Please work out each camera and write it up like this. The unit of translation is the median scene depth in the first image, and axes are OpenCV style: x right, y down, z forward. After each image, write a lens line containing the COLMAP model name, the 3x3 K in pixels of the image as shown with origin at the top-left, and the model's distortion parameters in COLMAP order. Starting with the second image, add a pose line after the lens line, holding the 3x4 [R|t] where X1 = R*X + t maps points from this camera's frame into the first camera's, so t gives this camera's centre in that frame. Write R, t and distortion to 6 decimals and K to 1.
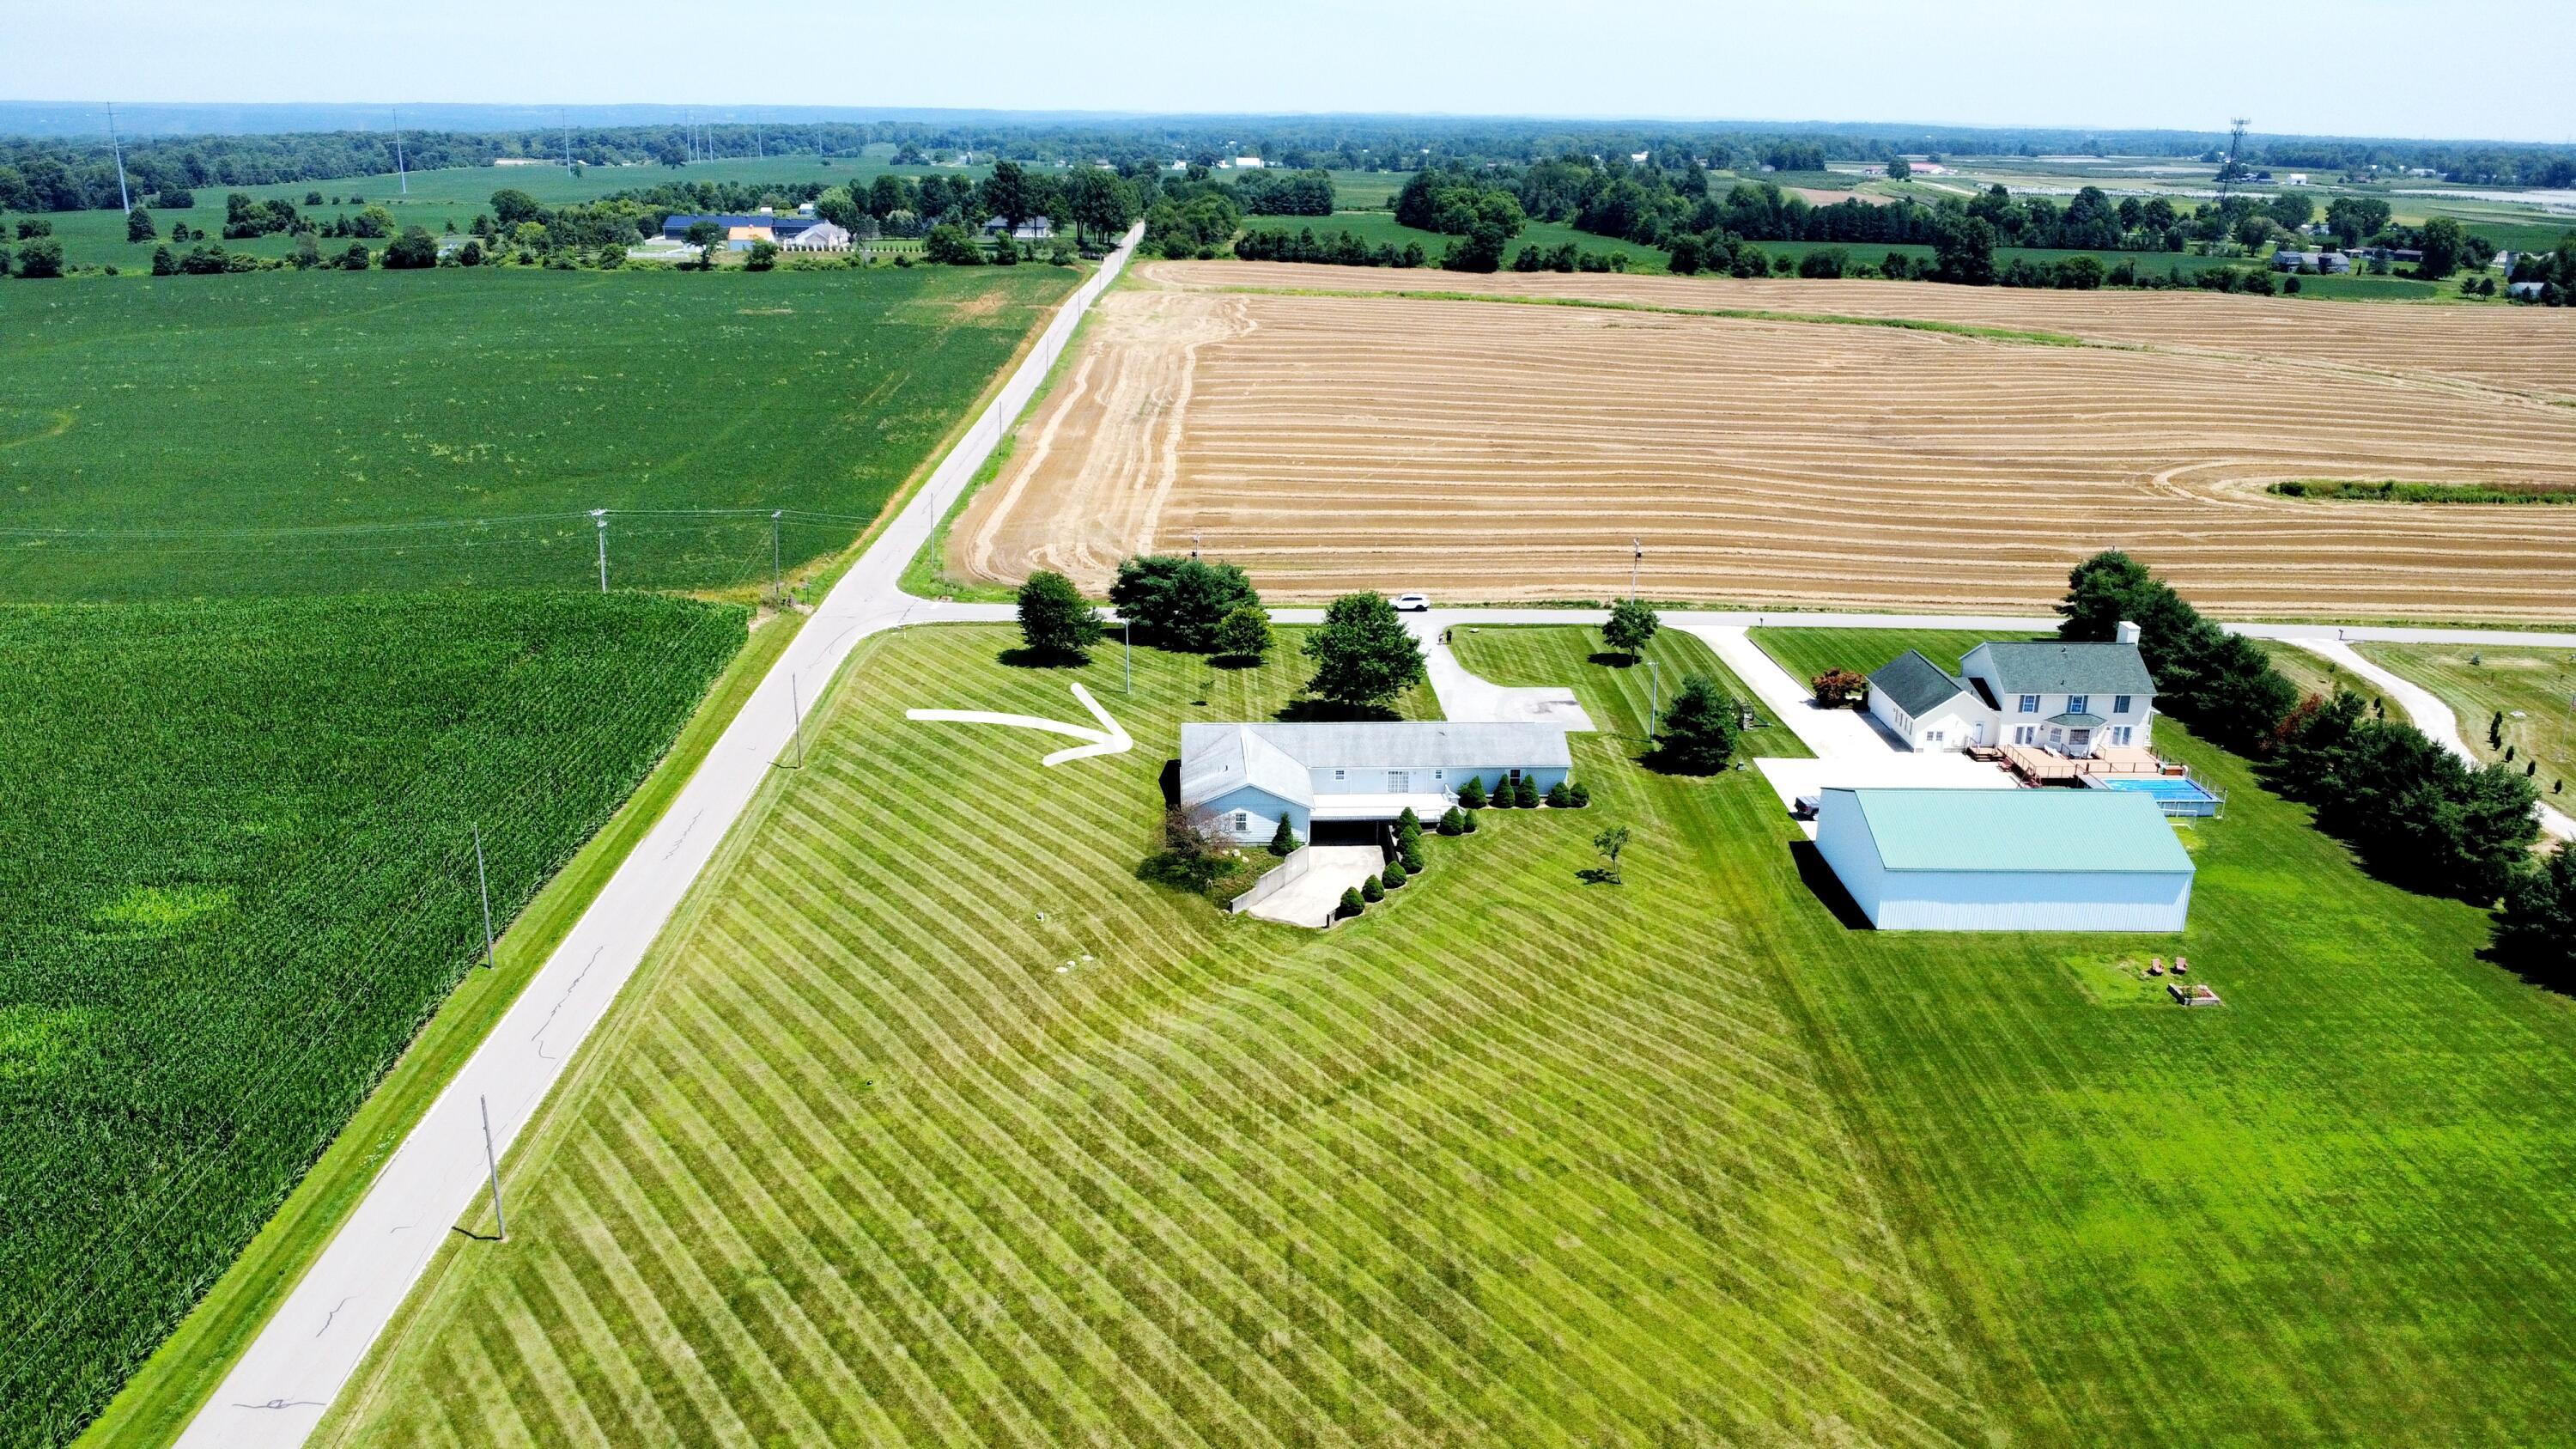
lens RADIAL K [[1872.5, 0, 1288.0], [0, 1872.5, 724.5], [0, 0, 1]] dist [-0.036975, -0.003688]
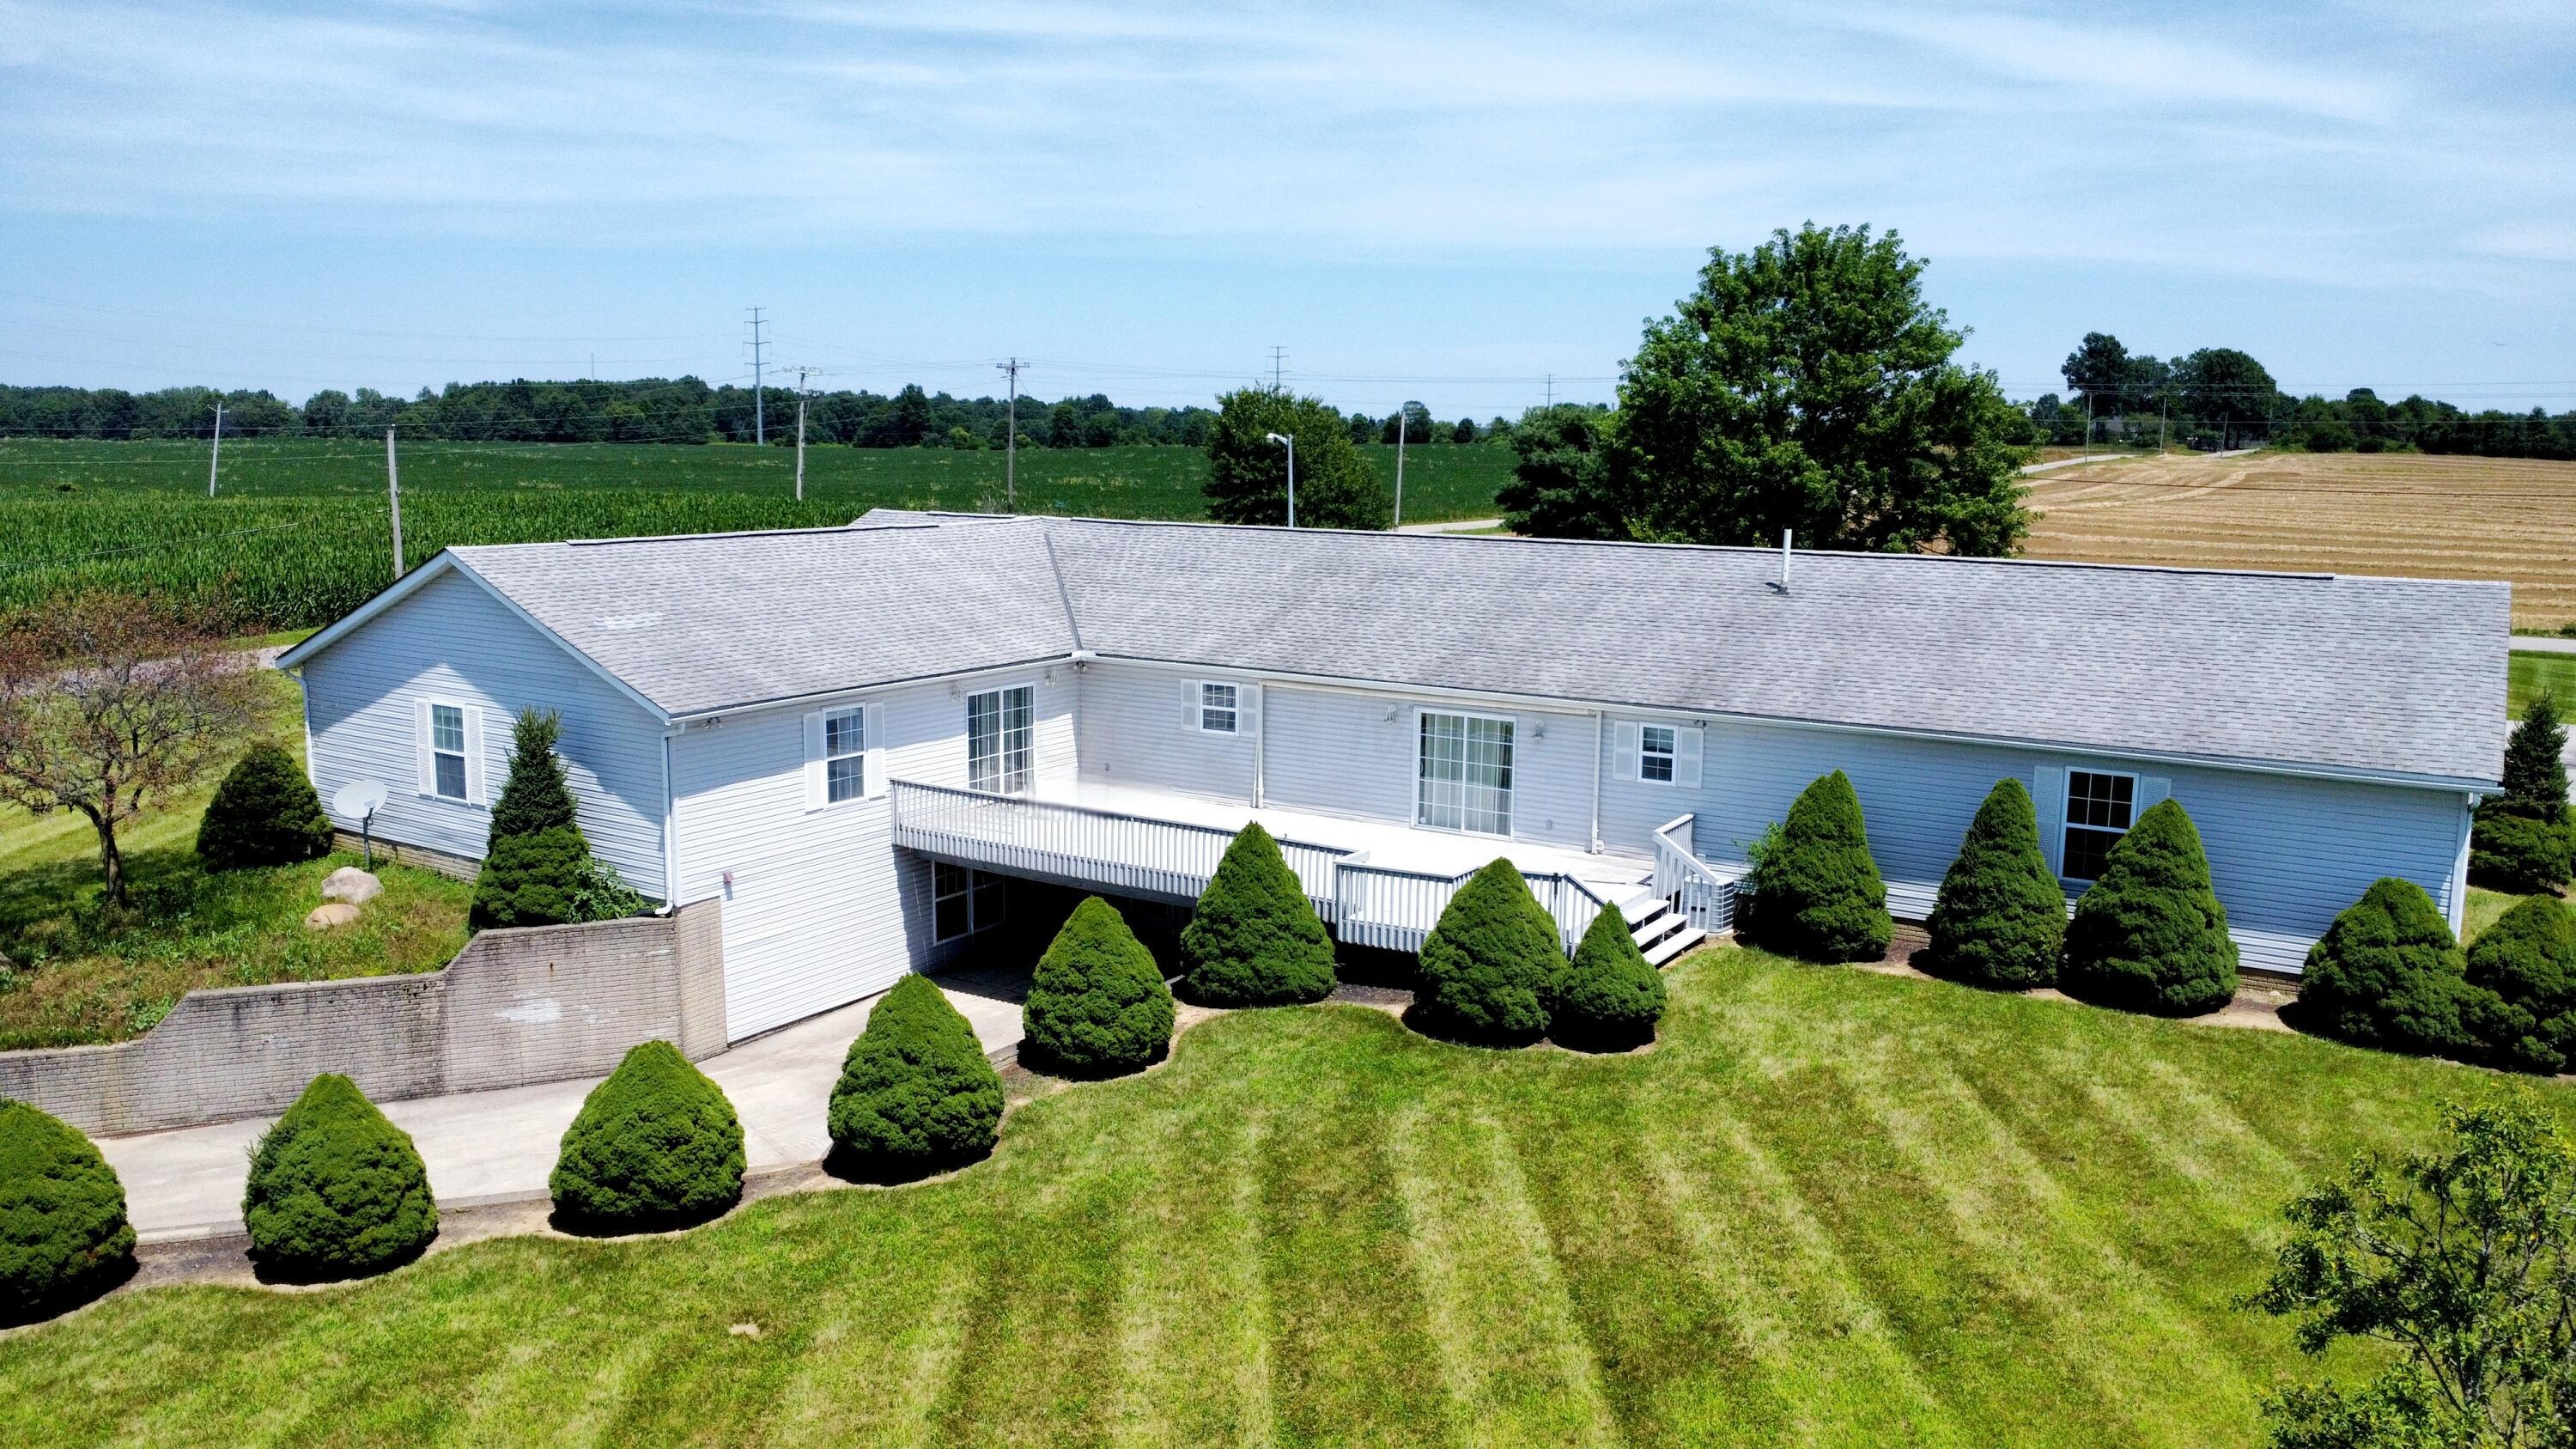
lens RADIAL K [[1872.5, 0, 1288.0], [0, 1872.5, 724.5], [0, 0, 1]] dist [-0.036975, -0.003688]
pose [[0.811454, 0.085809, -0.578082, 0.157434], [-0.185097, 0.975974, -0.114950, 0.051719], [0.554329, 0.200278, 0.807842, 0.827478]]
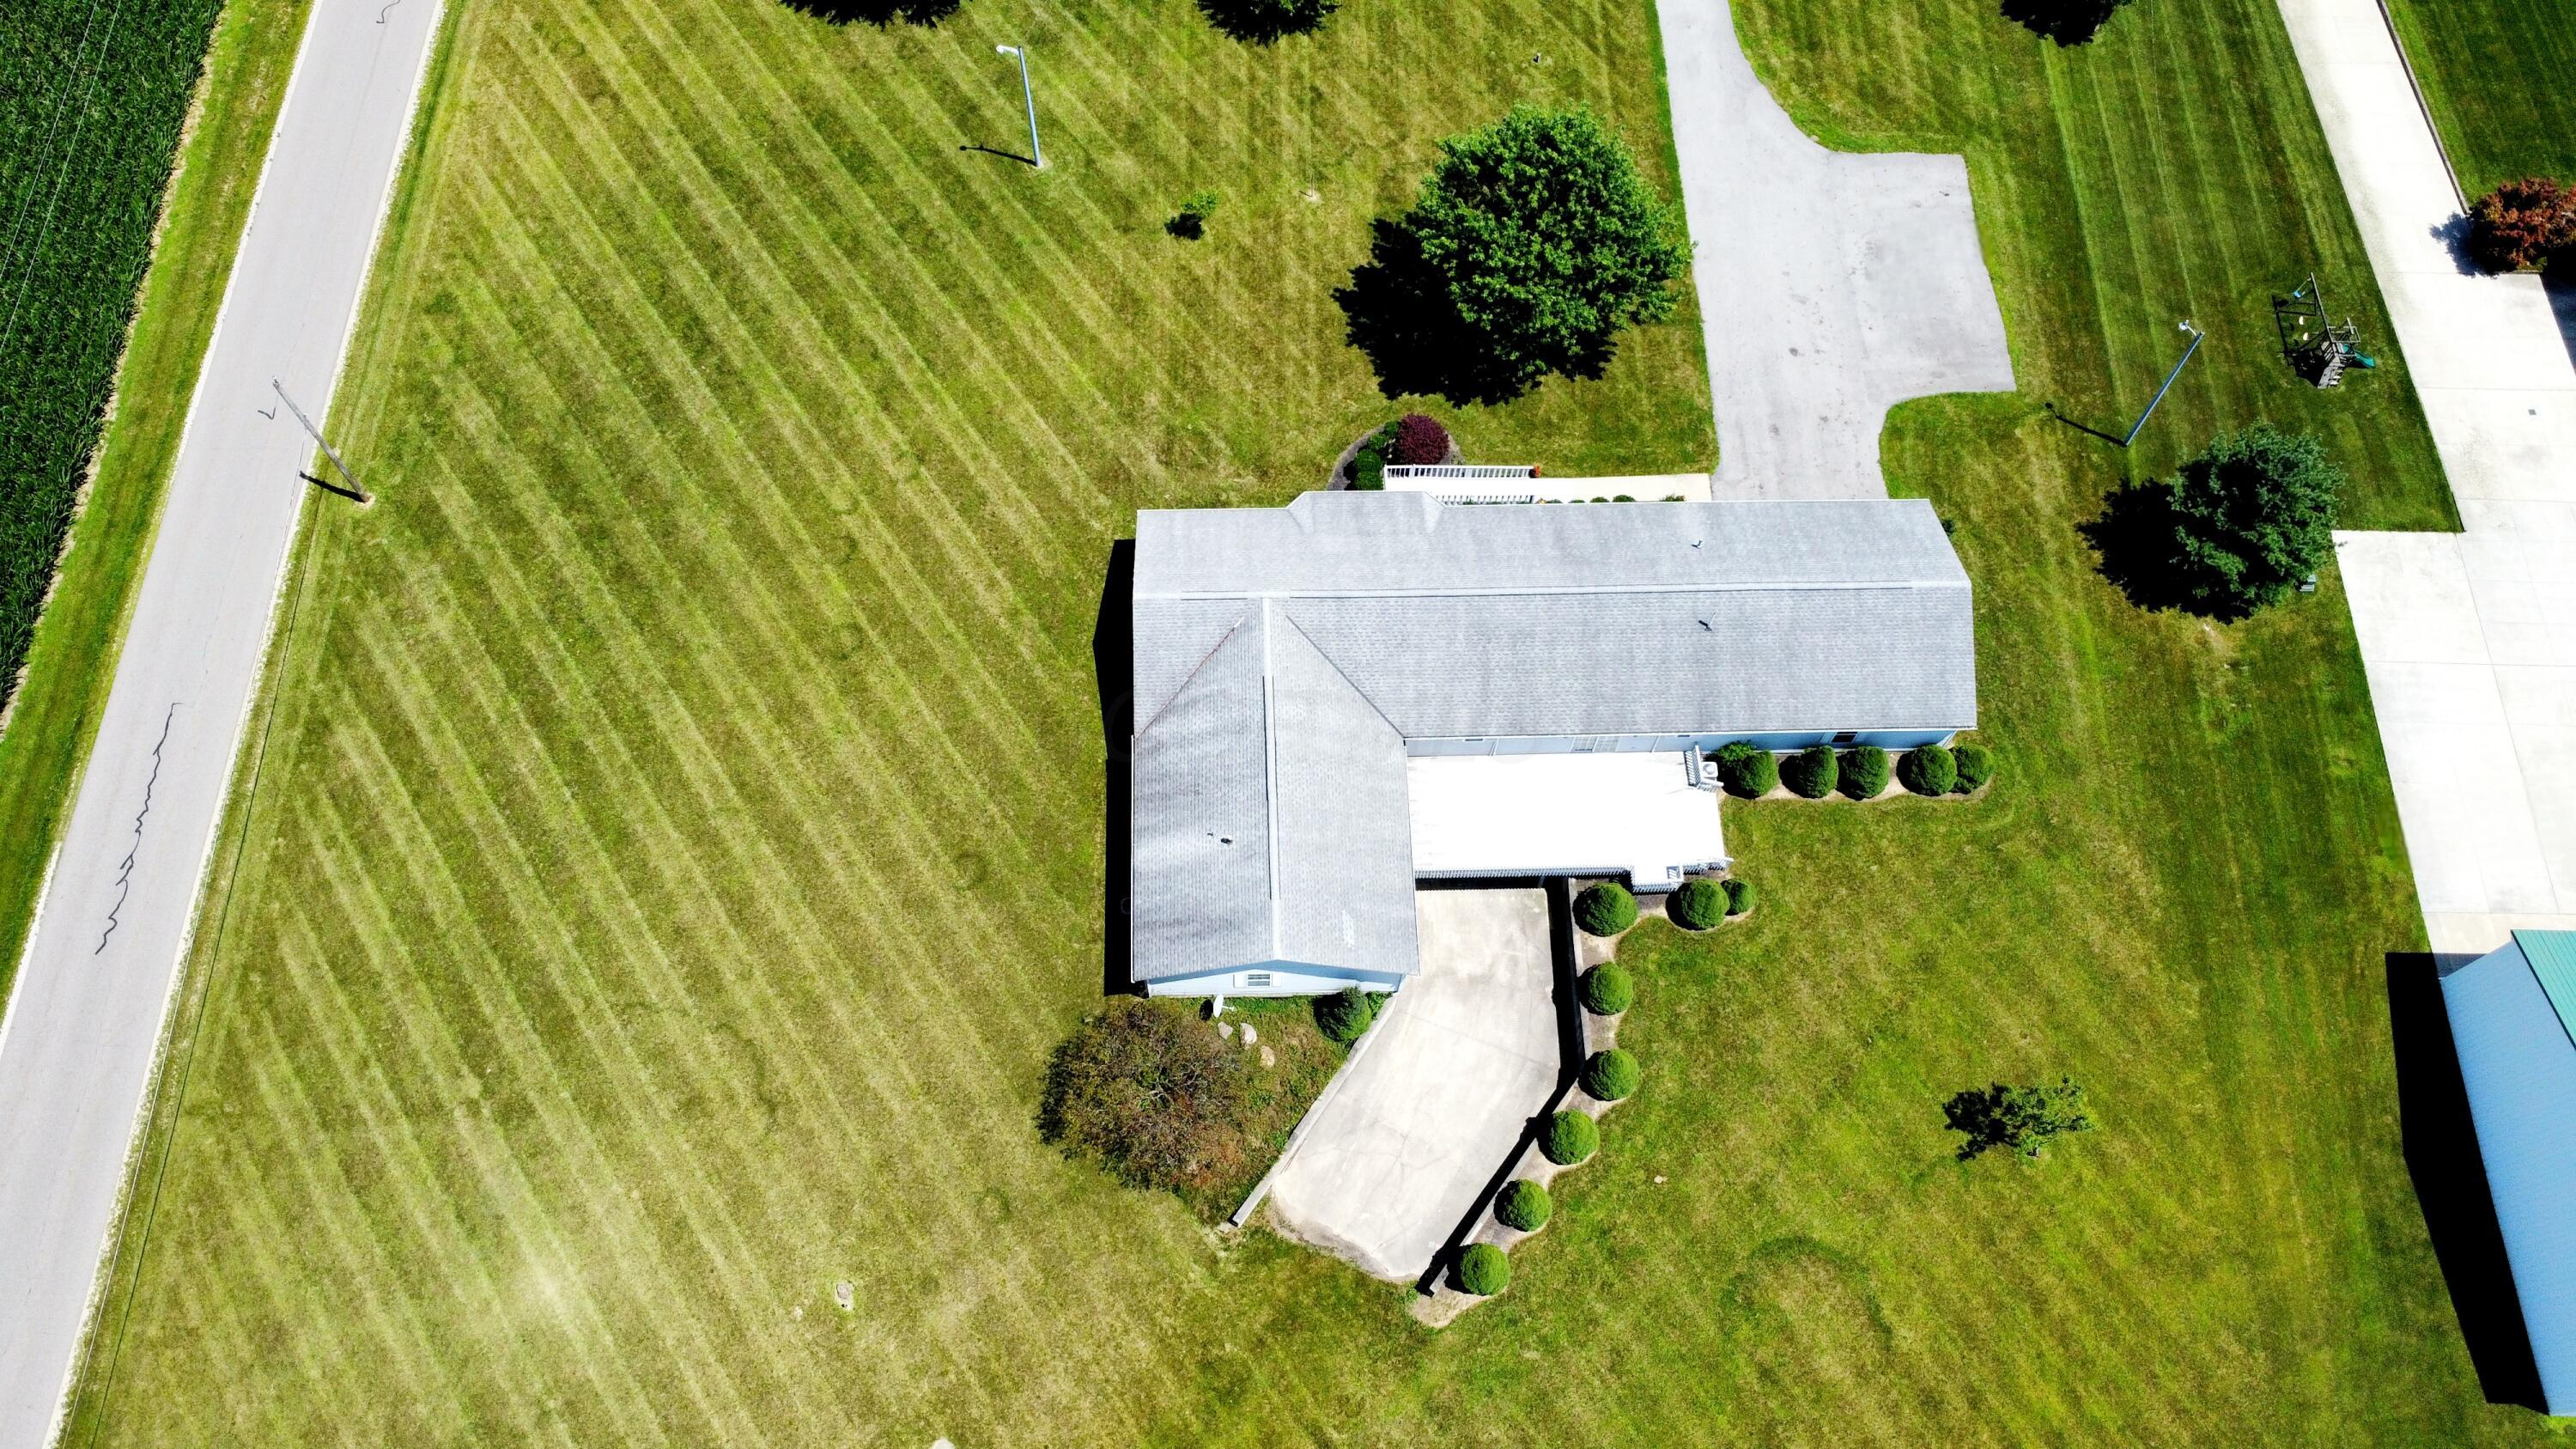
lens RADIAL K [[1872.5, 0, 1288.0], [0, 1872.5, 724.5], [0, 0, 1]] dist [-0.036975, -0.003688]
pose [[0.999367, 0.033423, -0.012172, -0.012920], [-0.014662, 0.698839, 0.715129, -0.306286], [0.032408, -0.714498, 0.698887, 0.672215]]
